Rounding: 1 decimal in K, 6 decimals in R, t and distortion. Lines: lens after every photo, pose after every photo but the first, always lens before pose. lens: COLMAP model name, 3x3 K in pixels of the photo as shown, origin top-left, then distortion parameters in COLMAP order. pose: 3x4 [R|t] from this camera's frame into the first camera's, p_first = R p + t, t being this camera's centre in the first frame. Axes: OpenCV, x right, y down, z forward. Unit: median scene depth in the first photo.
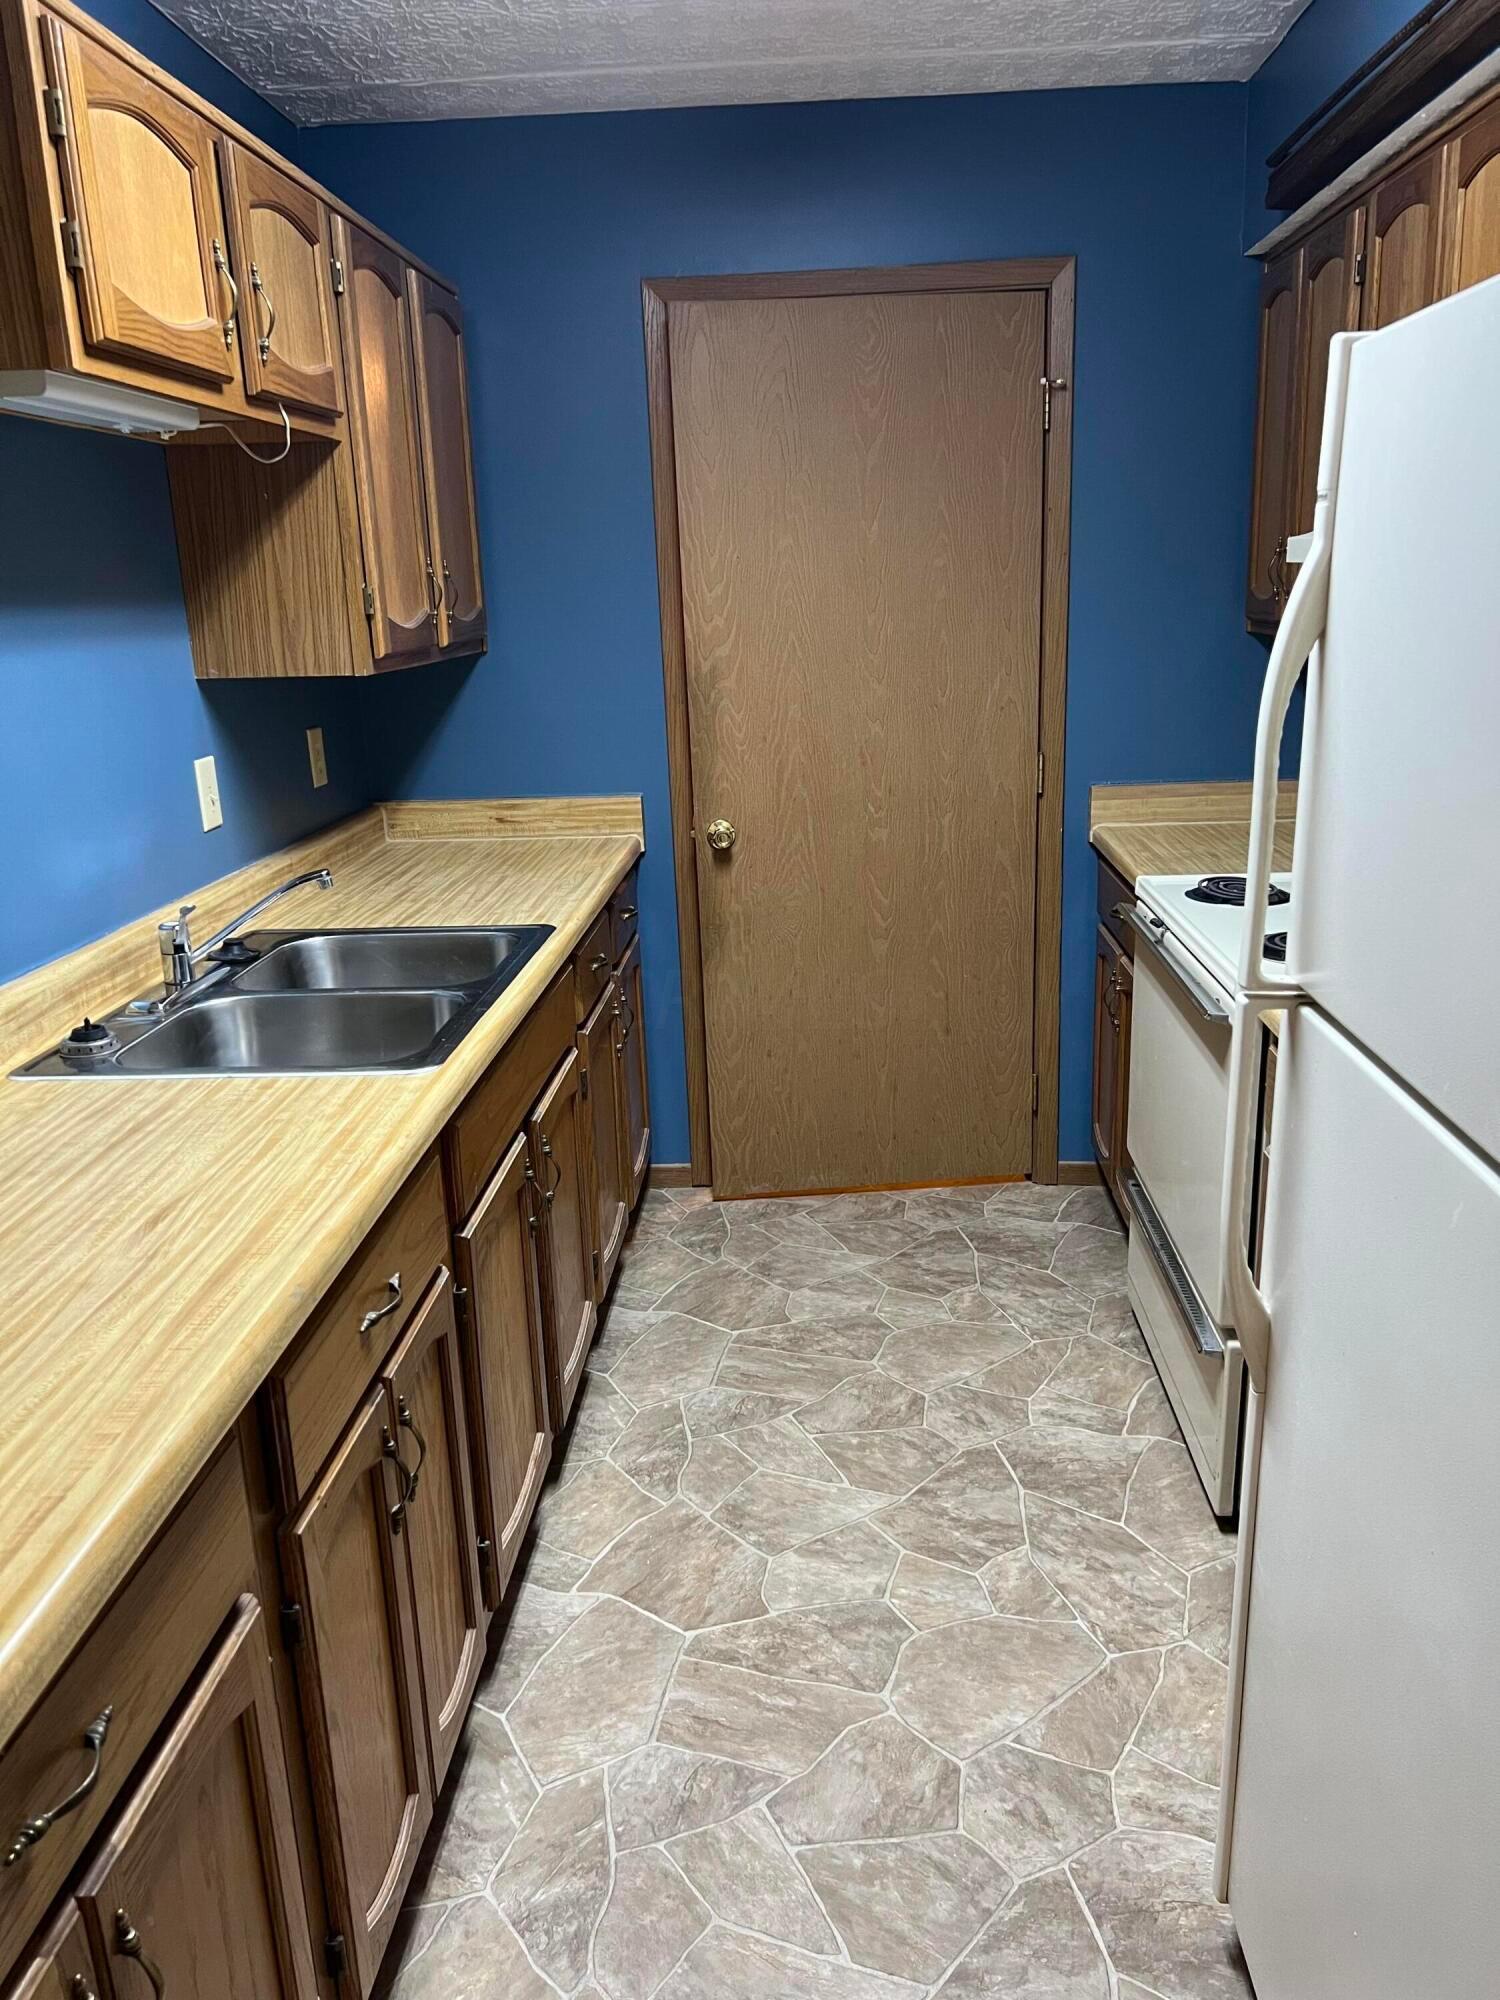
lens RADIAL K [[1509.4, 0, 750.6], [0, 1509.4, 1013.7], [0, 0, 1]] dist [0.065195, -0.062132]
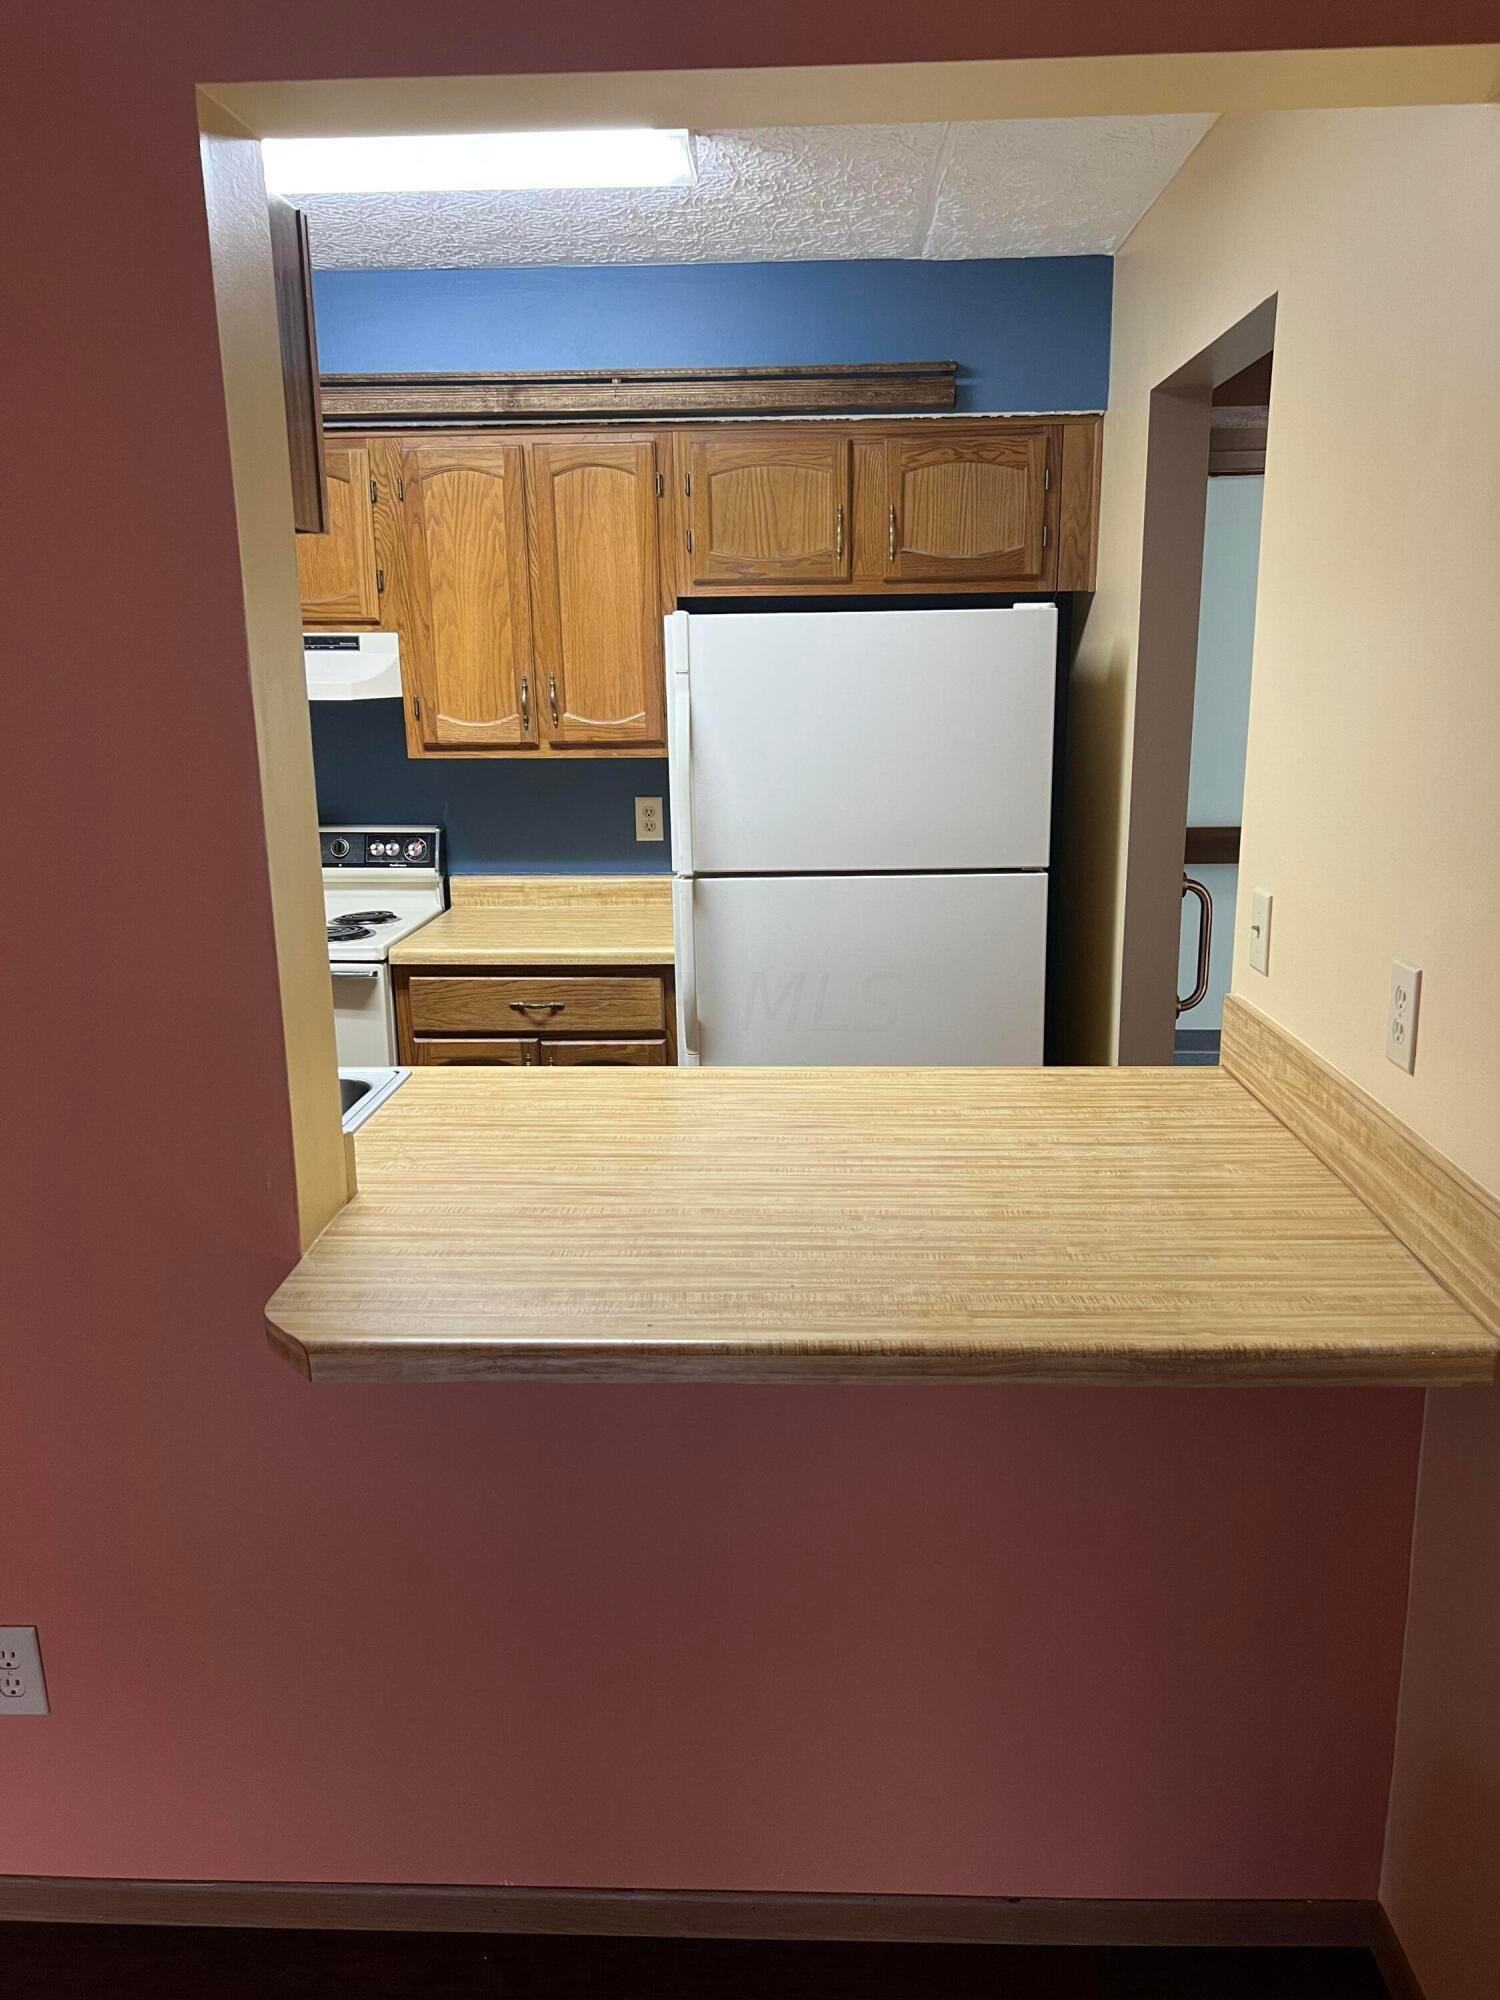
lens RADIAL K [[1509.4, 0, 750.6], [0, 1509.4, 1013.7], [0, 0, 1]] dist [0.065195, -0.062132]
pose [[-0.009313, -0.201676, 0.979408, -0.913868], [0.288503, 0.937258, 0.195740, -0.110619], [-0.957434, 0.284385, 0.049456, 0.384482]]
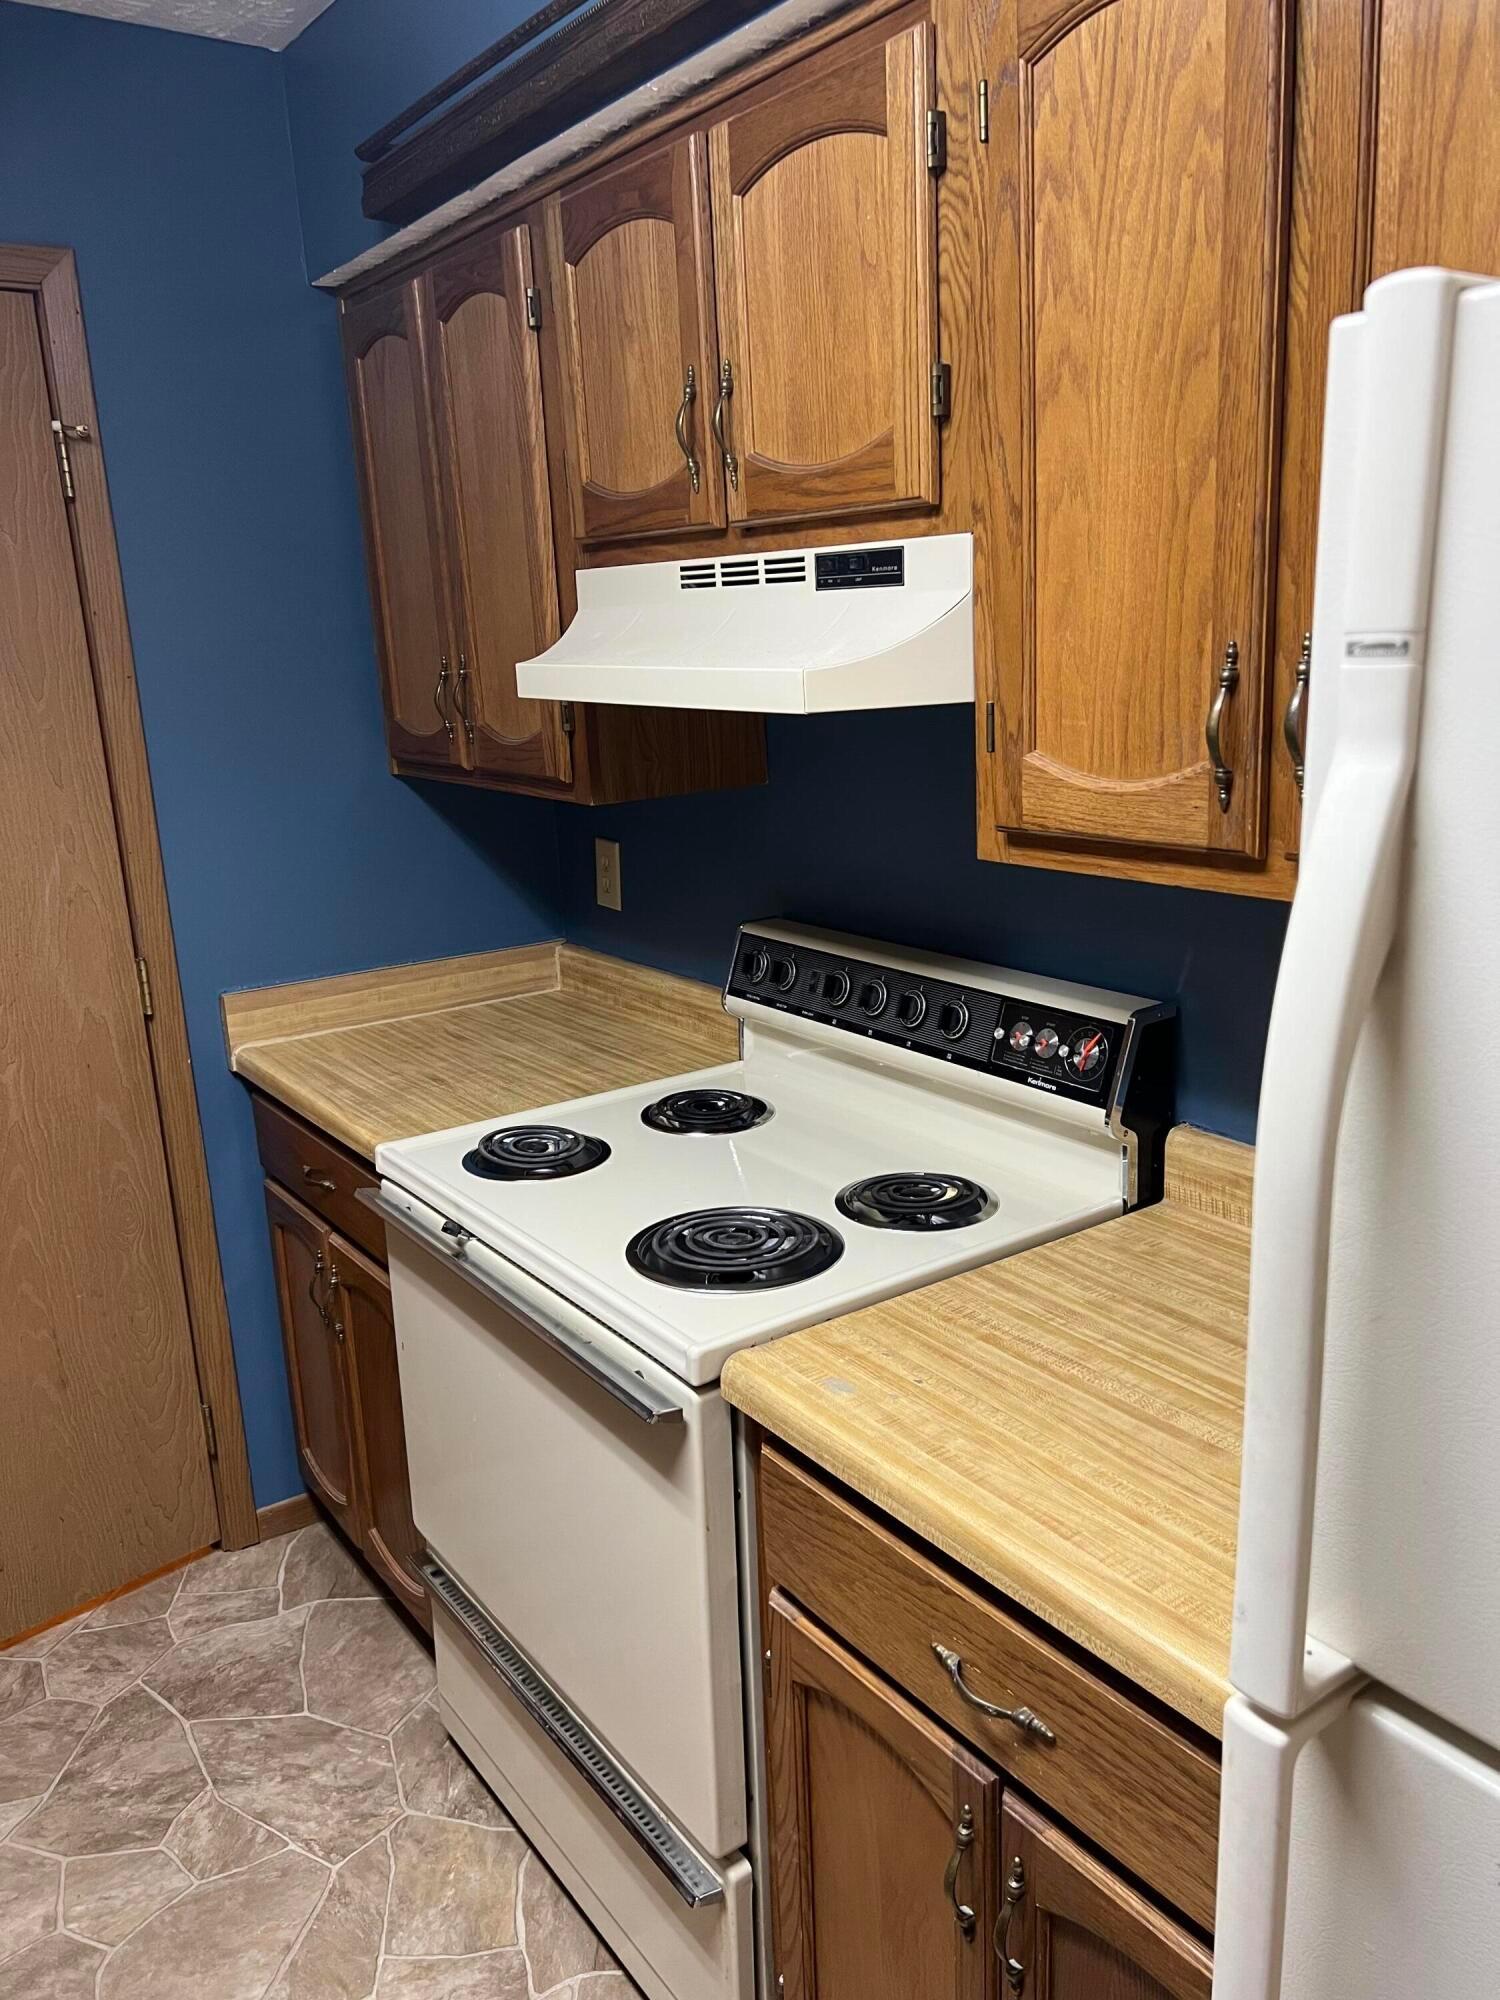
lens RADIAL K [[1509.4, 0, 750.6], [0, 1509.4, 1013.7], [0, 0, 1]] dist [0.065195, -0.062132]
pose [[0.781050, -0.151599, 0.605787, -0.016583], [0.185214, 0.982672, 0.007116, -0.112199], [-0.596369, 0.106643, 0.795595, 0.318127]]
